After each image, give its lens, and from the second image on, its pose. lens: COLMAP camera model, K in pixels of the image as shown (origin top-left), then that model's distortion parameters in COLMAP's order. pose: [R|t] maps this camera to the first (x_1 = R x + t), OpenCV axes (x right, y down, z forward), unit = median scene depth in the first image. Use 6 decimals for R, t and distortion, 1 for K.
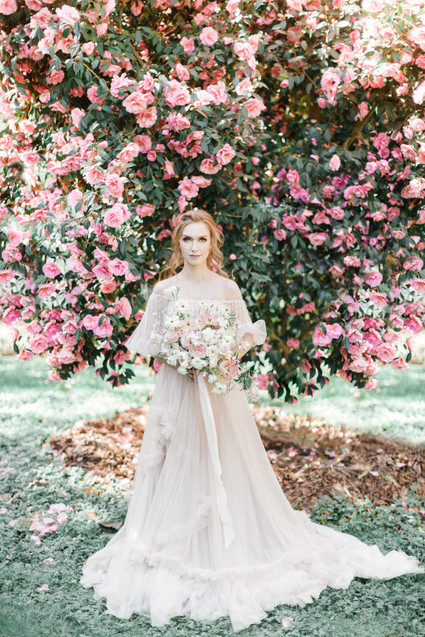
lens RADIAL K [[1010.3, 0, 212.5], [0, 1010.3, 318.5], [0, 0, 1]] dist [-0.447515, 2.242992]
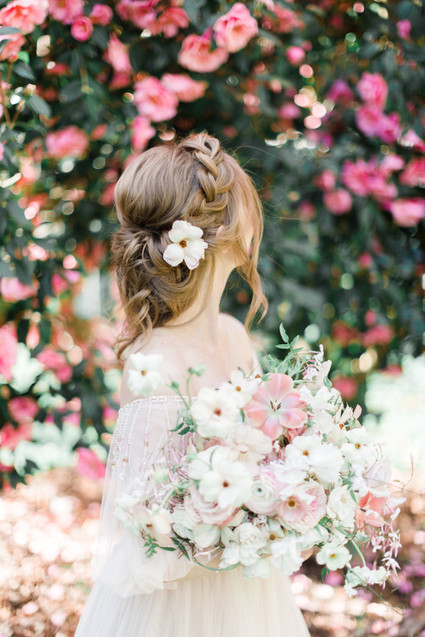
lens RADIAL K [[1010.3, 0, 212.5], [0, 1010.3, 318.5], [0, 0, 1]] dist [-0.447515, 2.242992]
pose [[0.999148, 0.038341, -0.015240, 0.014403], [-0.037564, 0.998123, 0.048367, -0.049234], [0.017065, -0.047753, 0.998713, 0.519196]]
